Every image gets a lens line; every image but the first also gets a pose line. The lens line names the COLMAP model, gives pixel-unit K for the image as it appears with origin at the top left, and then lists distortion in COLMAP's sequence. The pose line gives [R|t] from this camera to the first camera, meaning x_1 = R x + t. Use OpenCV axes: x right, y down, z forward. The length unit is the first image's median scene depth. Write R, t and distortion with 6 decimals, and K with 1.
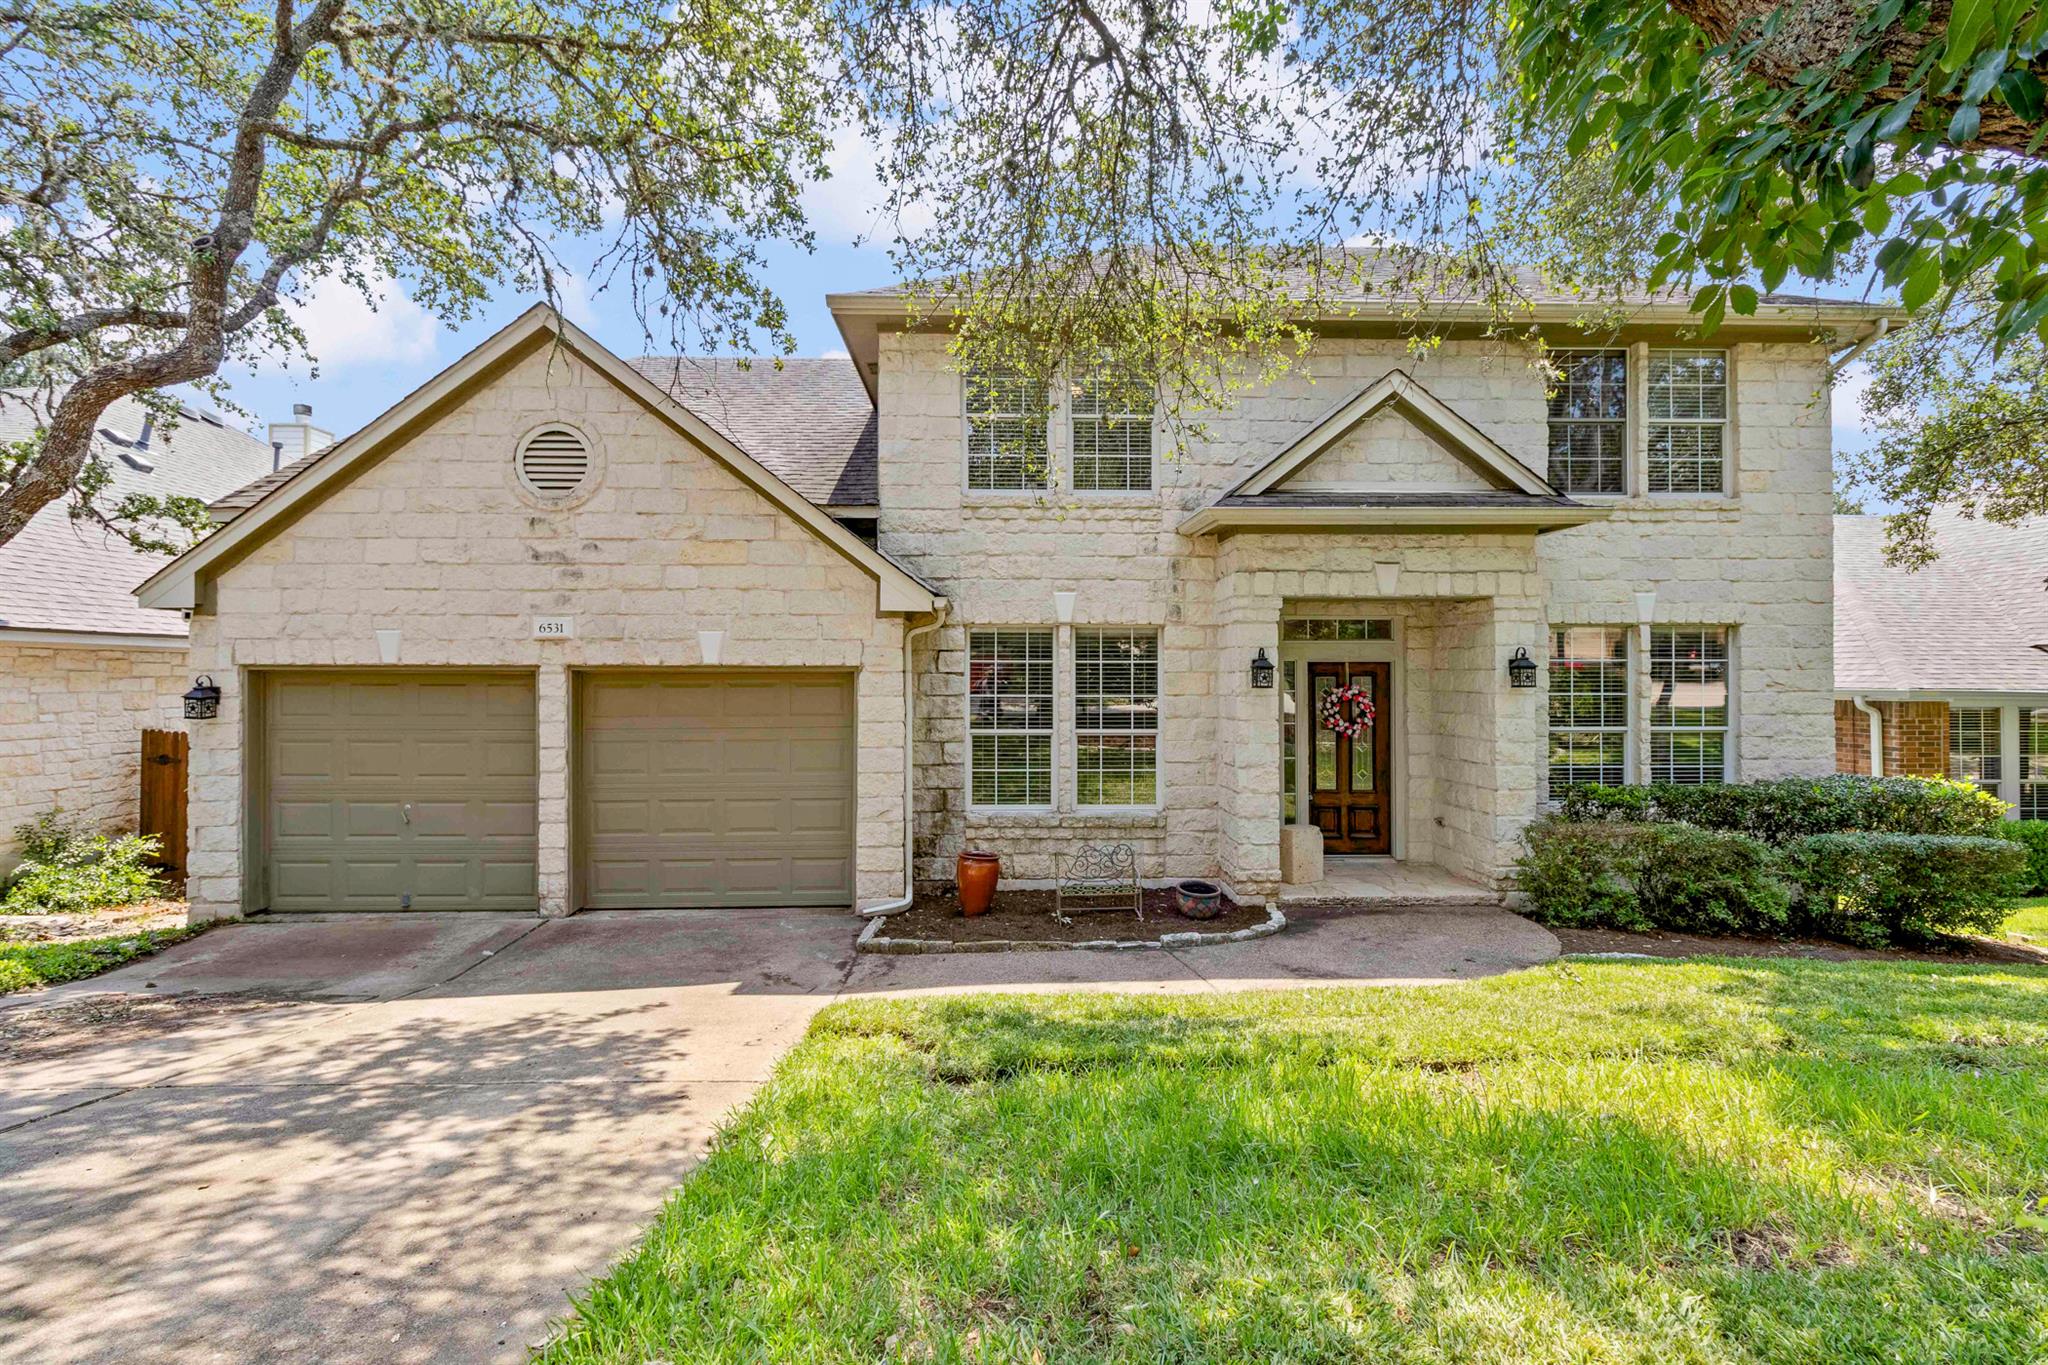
lens RADIAL K [[944.9, 0, 1024.9], [0, 944.9, 657.7], [0, 0, 1]] dist [-0.000790, 0.000071]
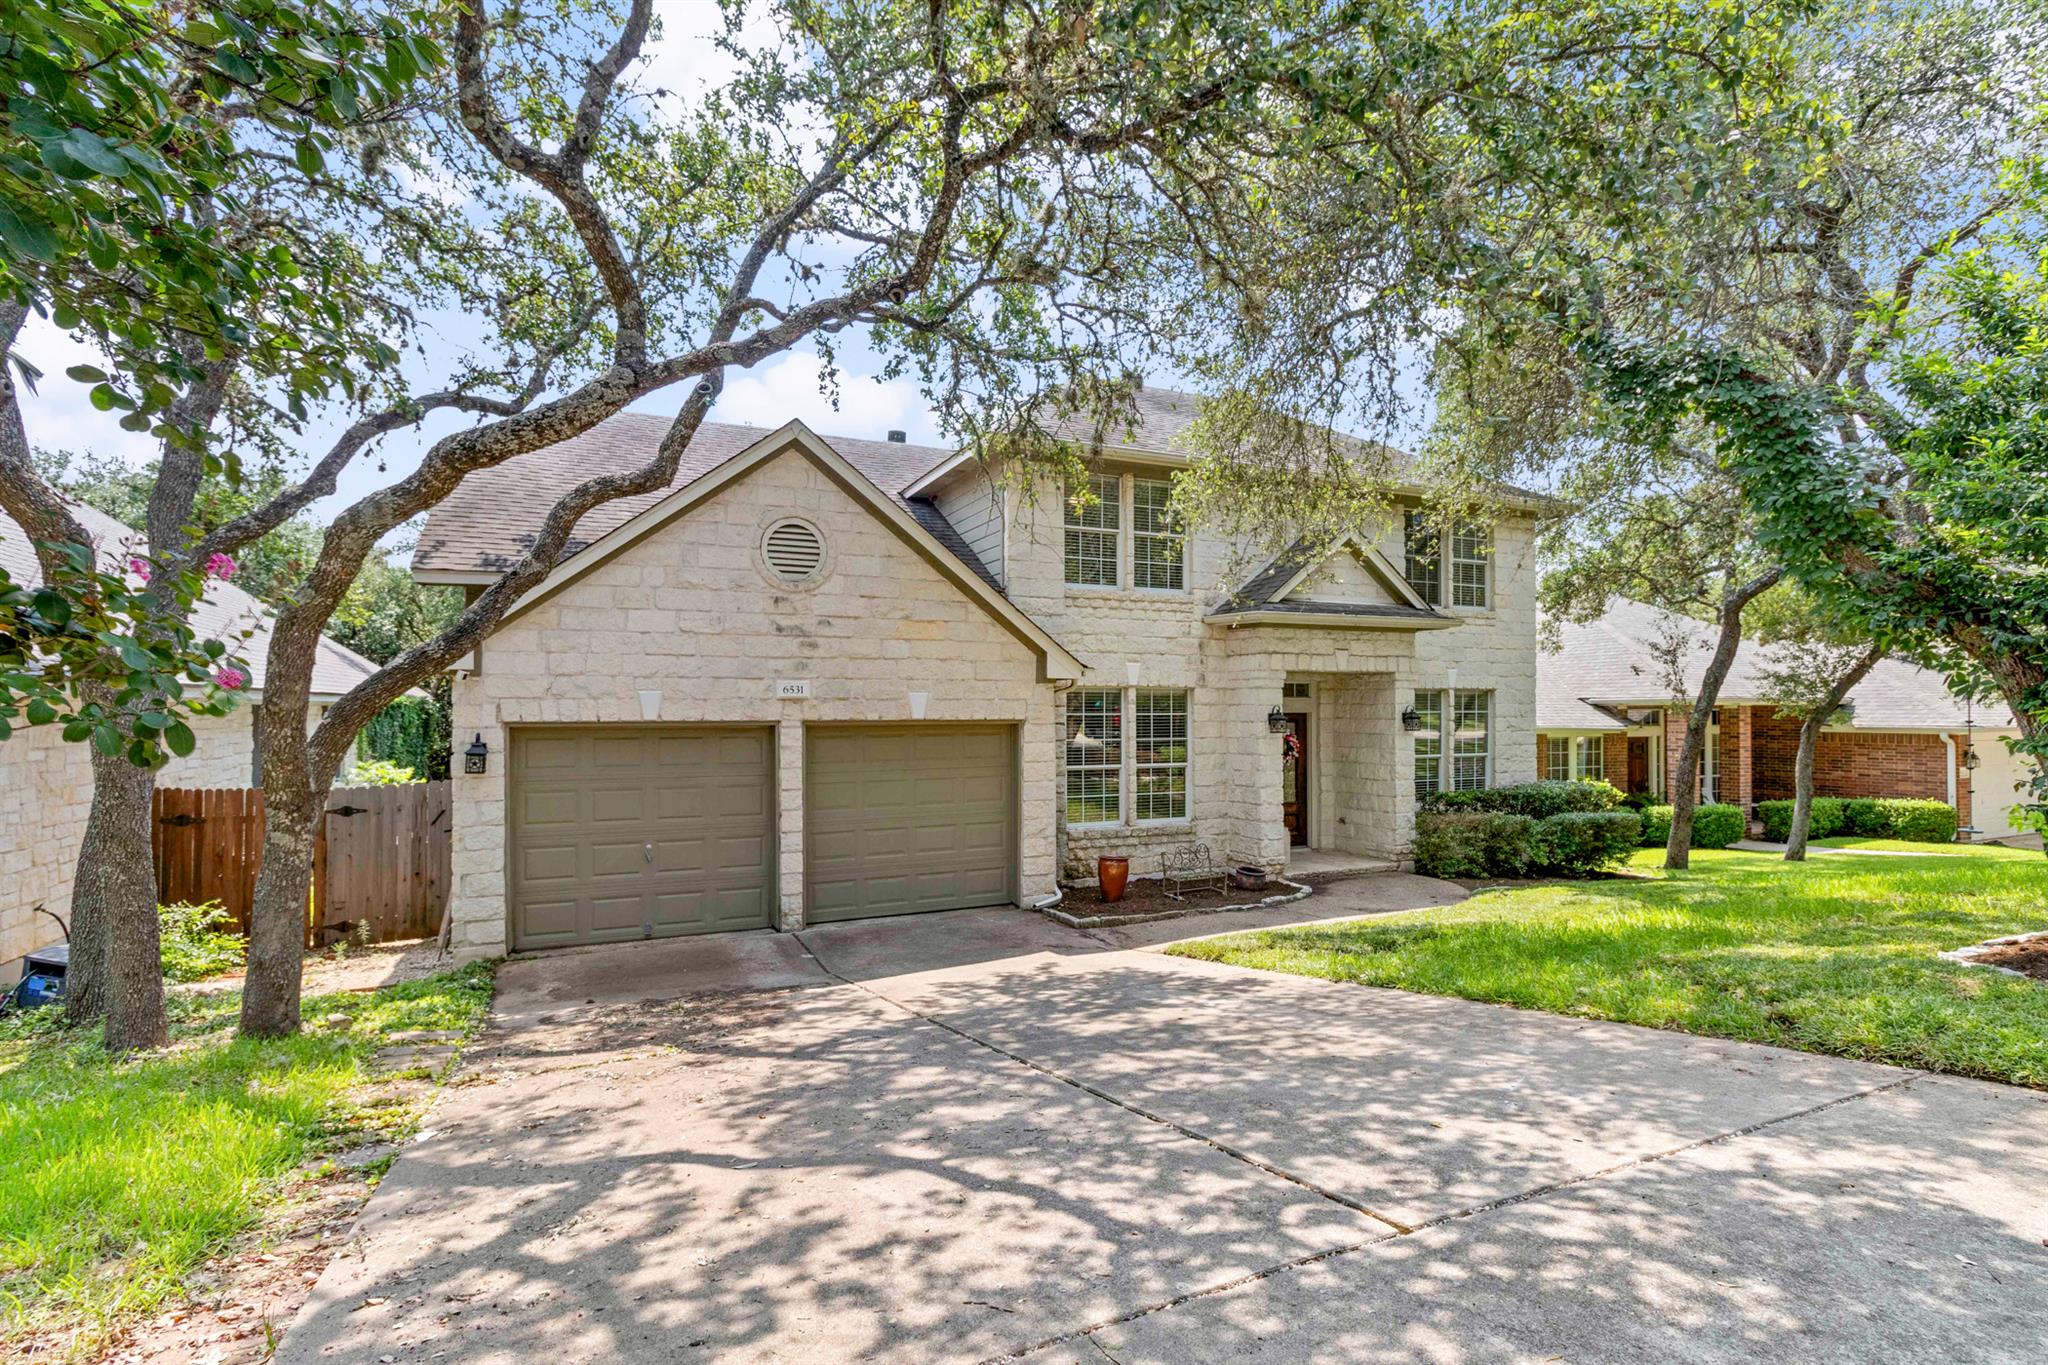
lens RADIAL K [[956.1, 0, 1024.0], [0, 956.1, 682.5], [0, 0, 1]] dist [0.000597, 0.000100]
pose [[0.924504, 0.009061, 0.381065, -0.671454], [-0.006915, 0.999952, -0.007001, -0.032852], [-0.381110, 0.003837, 0.924522, -0.224824]]
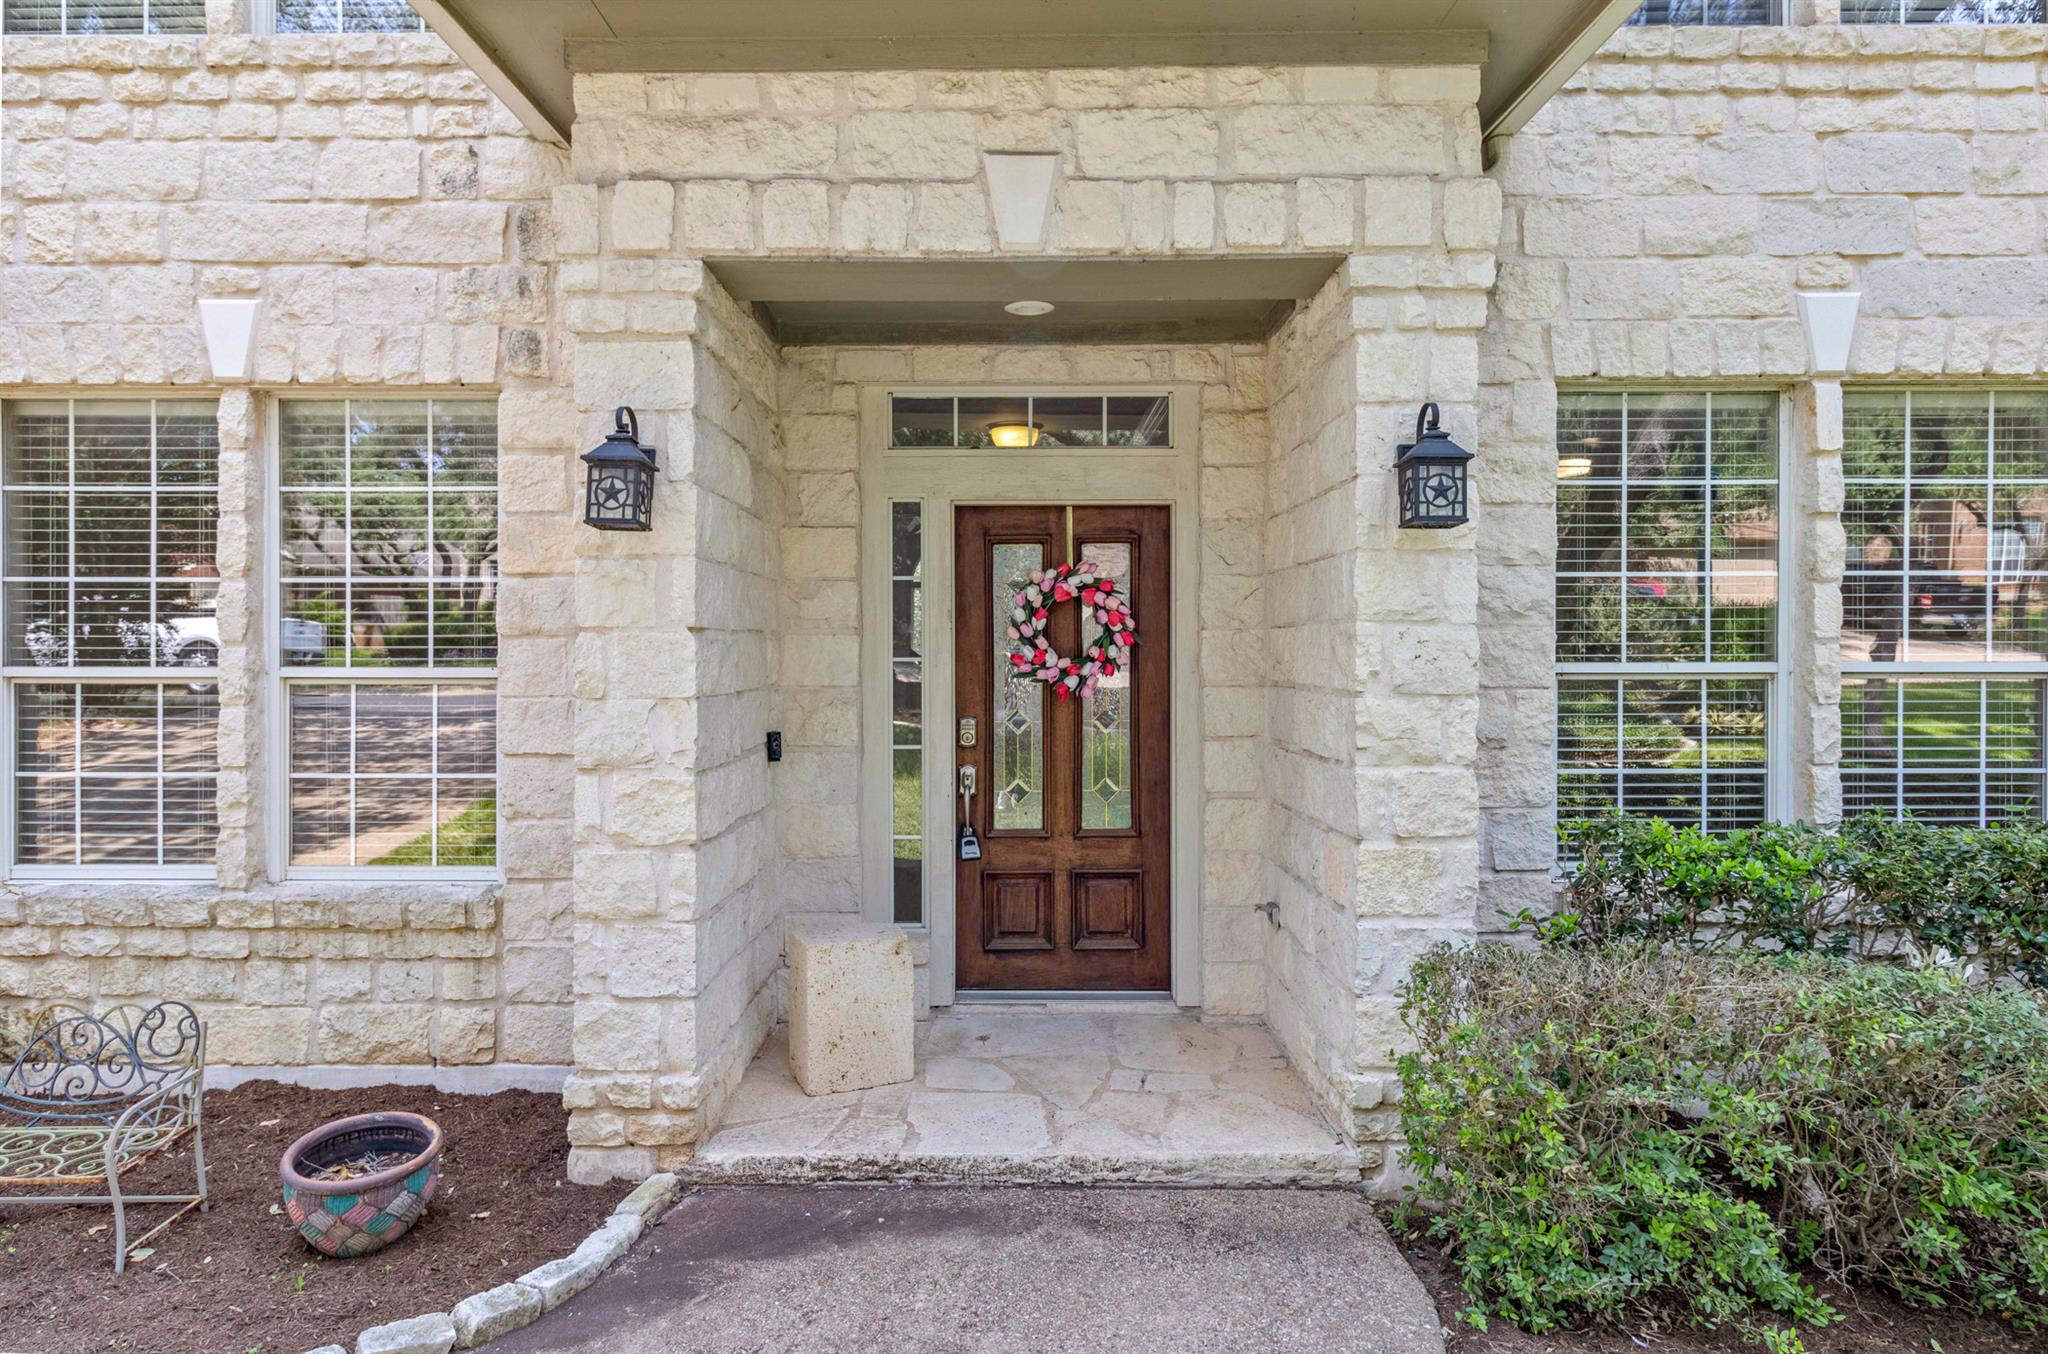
lens RADIAL K [[1168.7, 0, 1023.6], [0, 1168.7, 656.7], [0, 0, 1]] dist [-0.005123, 0.000692]
pose [[0.999163, -0.000048, -0.040911, 0.401657], [0.000778, 0.999841, 0.017827, 0.068560], [0.040904, -0.017844, 0.999004, 0.591078]]
